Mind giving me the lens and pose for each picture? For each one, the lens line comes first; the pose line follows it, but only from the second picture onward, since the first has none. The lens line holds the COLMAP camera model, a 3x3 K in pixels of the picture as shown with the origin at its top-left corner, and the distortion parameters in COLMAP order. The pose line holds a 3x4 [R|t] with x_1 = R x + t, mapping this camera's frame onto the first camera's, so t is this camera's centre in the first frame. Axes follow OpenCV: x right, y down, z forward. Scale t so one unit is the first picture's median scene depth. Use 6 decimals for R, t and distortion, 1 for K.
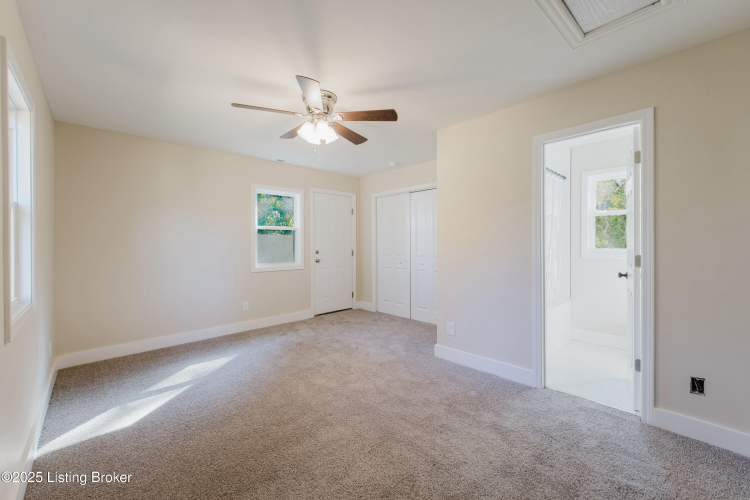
lens RADIAL K [[310.8, 0, 371.7], [0, 310.8, 241.1], [0, 0, 1]] dist [-0.002569, -0.000344]
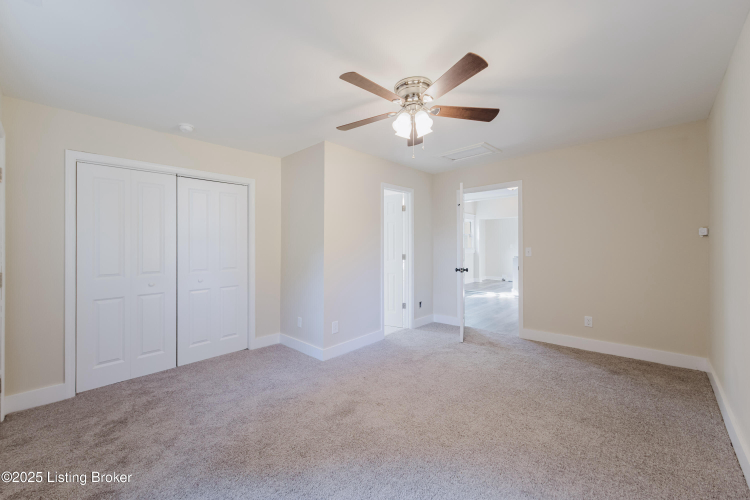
lens RADIAL K [[310.8, 0, 371.7], [0, 310.8, 241.1], [0, 0, 1]] dist [-0.002569, -0.000344]
pose [[-0.081662, 0.003336, 0.996654, -0.752020], [0.002375, 0.999992, -0.003152, -0.017020], [-0.996657, 0.002110, -0.081669, 0.853335]]
